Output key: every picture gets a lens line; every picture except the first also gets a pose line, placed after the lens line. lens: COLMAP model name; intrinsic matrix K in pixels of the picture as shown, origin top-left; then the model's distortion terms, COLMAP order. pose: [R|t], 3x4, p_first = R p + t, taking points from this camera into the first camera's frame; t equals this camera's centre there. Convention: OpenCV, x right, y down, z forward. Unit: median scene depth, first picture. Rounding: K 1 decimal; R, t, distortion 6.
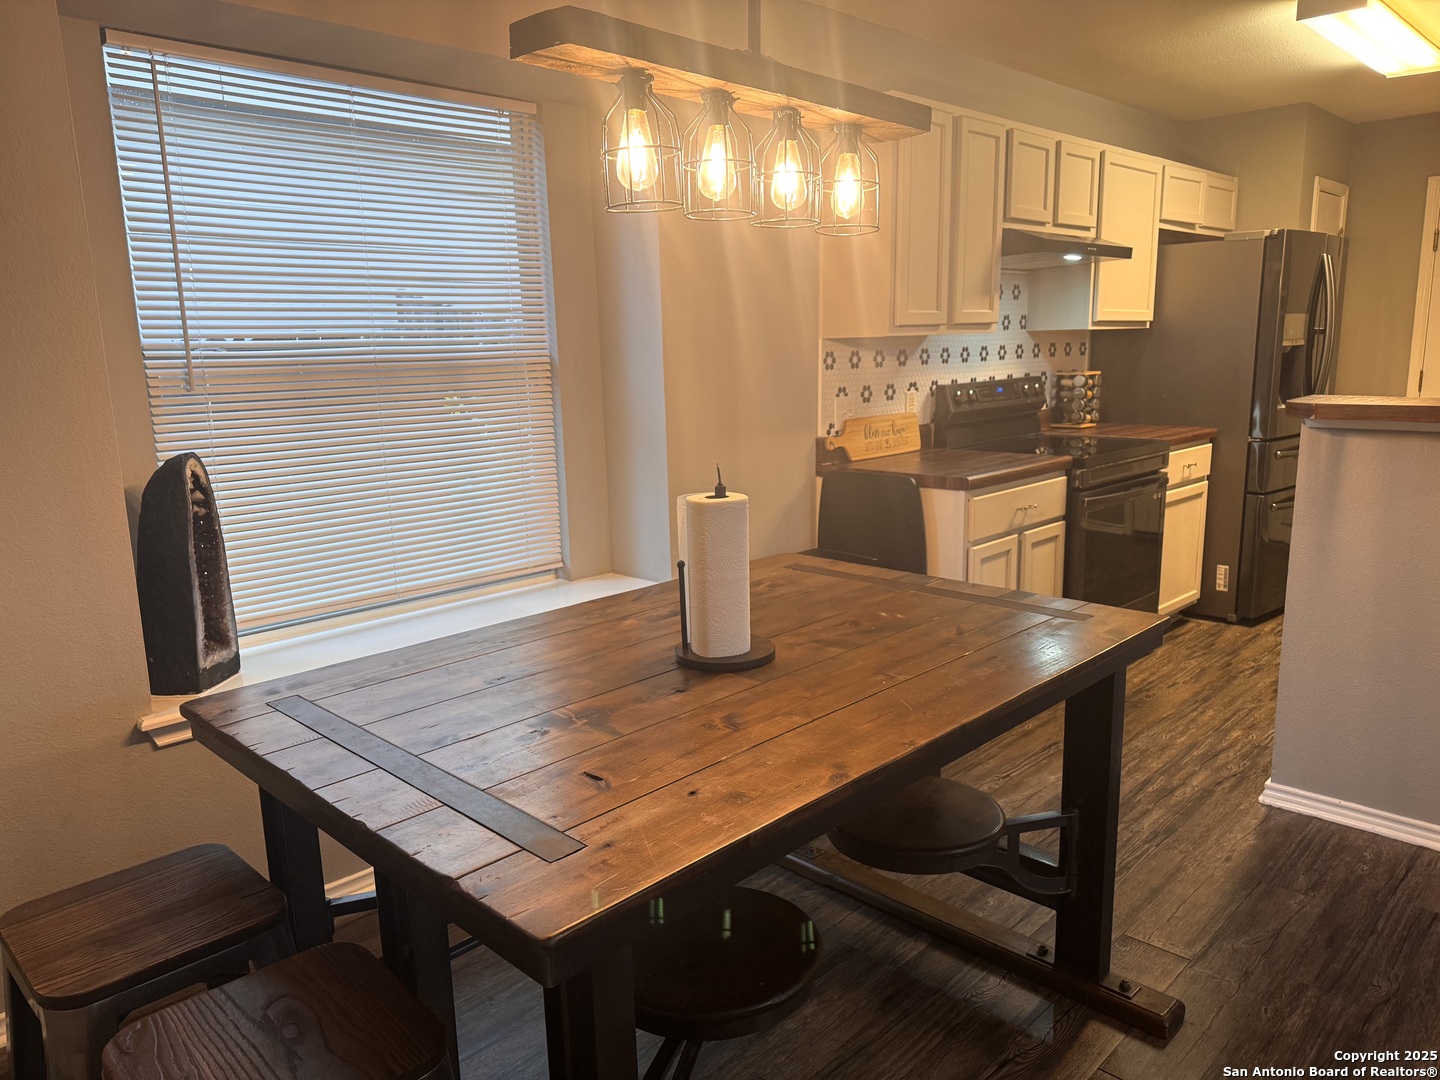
lens RADIAL K [[1001.8, 0, 725.7], [0, 1001.8, 544.8], [0, 0, 1]] dist [0.022284, -0.027633]
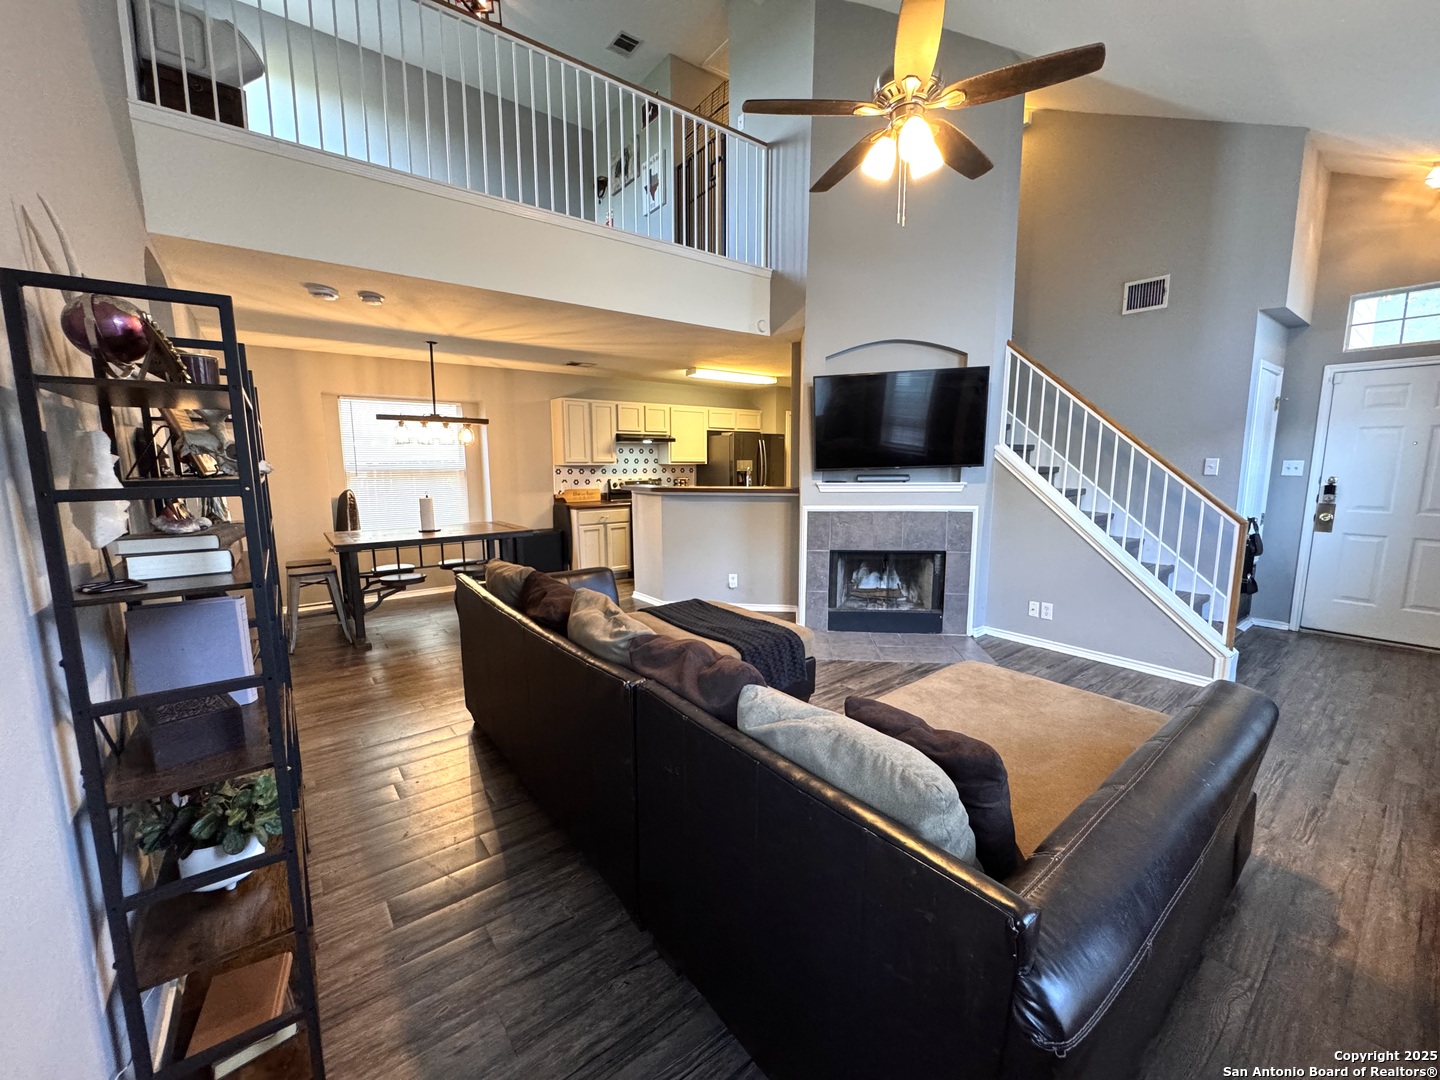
lens RADIAL K [[577.0, 0, 714.8], [0, 577.0, 543.1], [0, 0, 1]] dist [-0.000495, -0.000515]
pose [[0.990672, 0.043724, -0.129064, 0.748673], [-0.050598, 0.997443, -0.050469, 0.105689], [0.126527, 0.056528, 0.990351, -0.702366]]
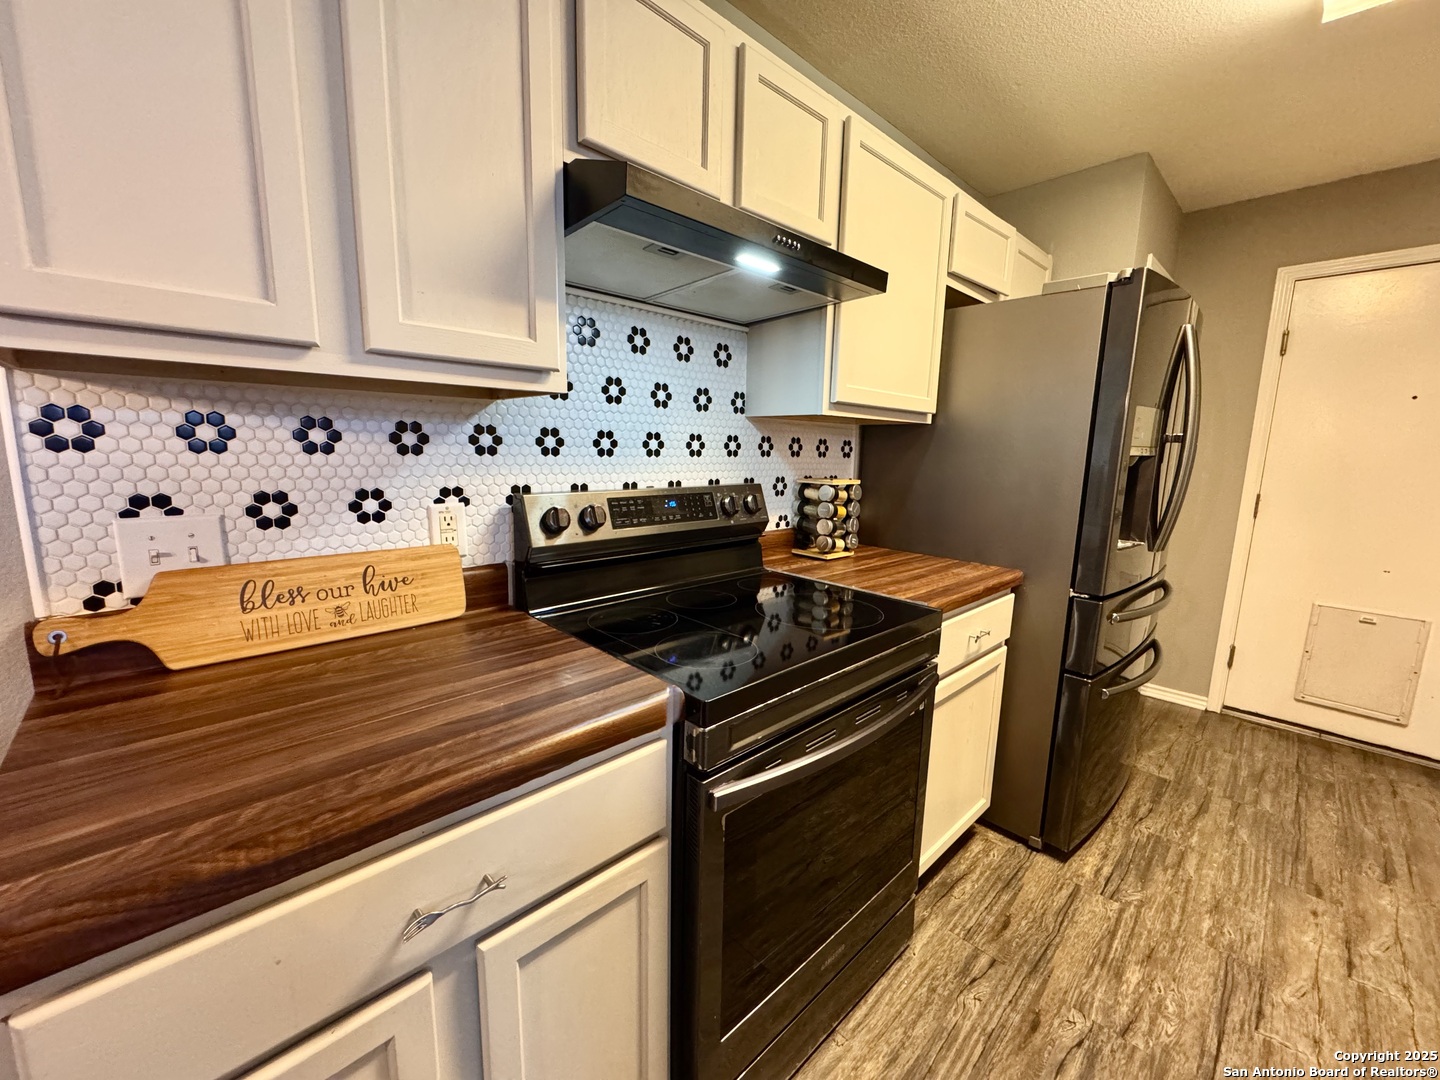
lens RADIAL K [[577.0, 0, 721.0], [0, 577.0, 540.6], [0, 0, 1]] dist [-0.000495, -0.000515]
pose [[0.998844, 0.047796, -0.005144, 0.310908], [-0.047961, 0.998083, -0.039113, -0.121937], [0.003265, 0.039314, 0.999222, 0.661752]]
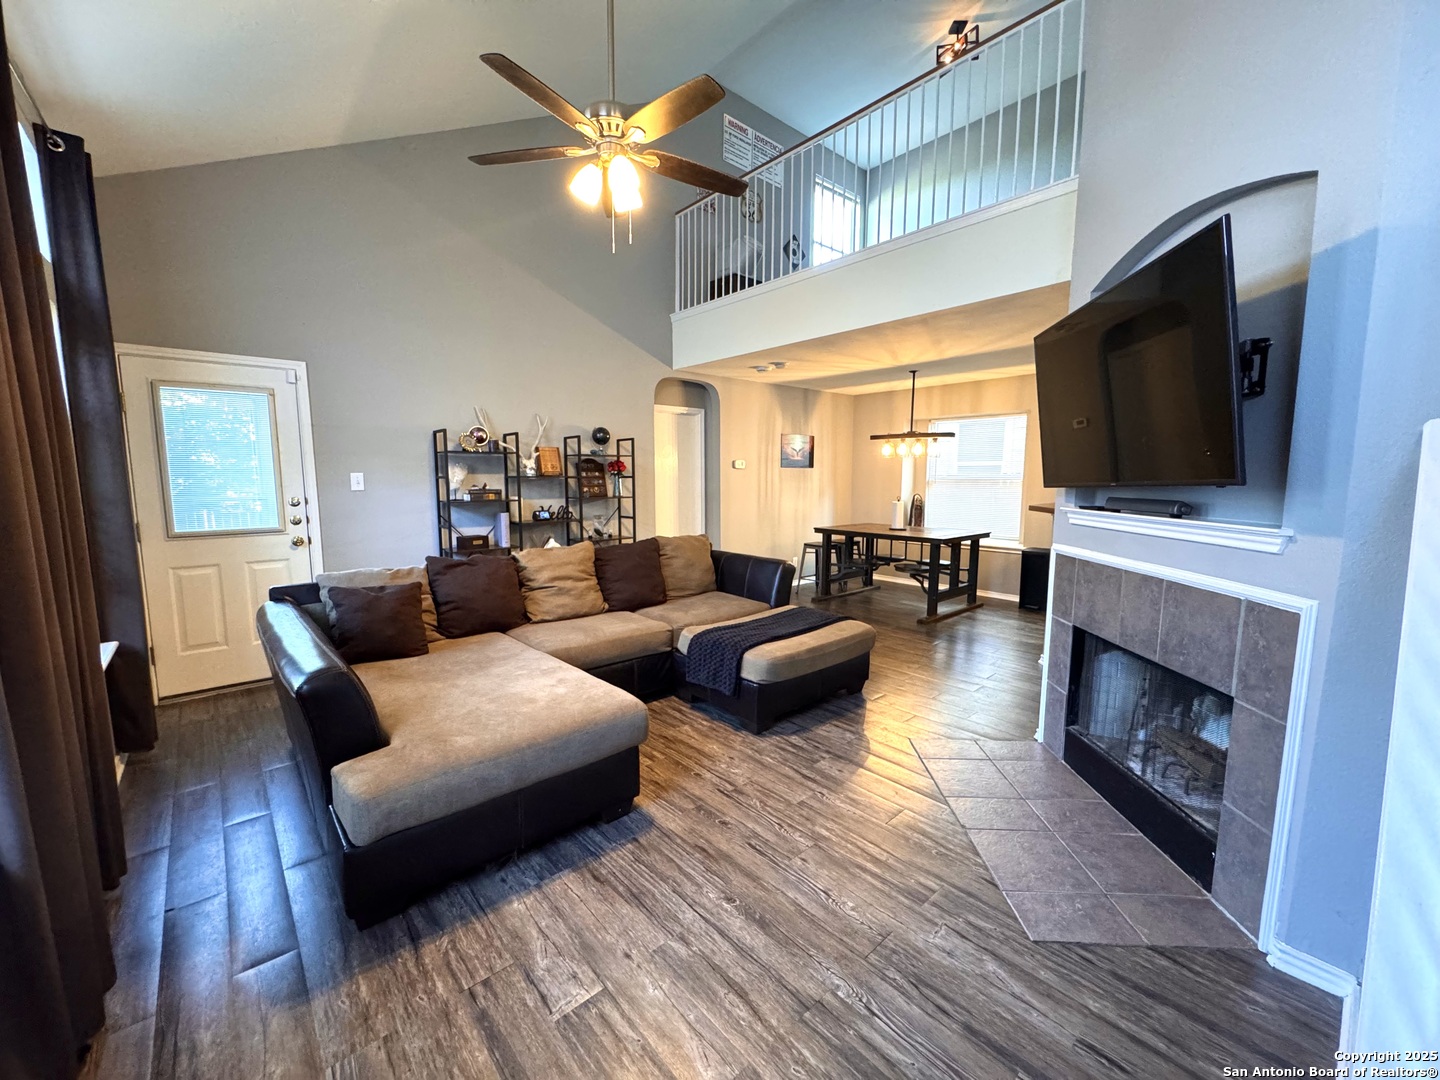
lens RADIAL K [[577.0, 0, 724.3], [0, 577.0, 543.2], [0, 0, 1]] dist [-0.000495, -0.000515]
pose [[-0.064630, 0.147735, -0.986913, 1.730288], [-0.197744, 0.967473, 0.157775, -0.119508], [0.978121, 0.205353, -0.033314, 0.316537]]
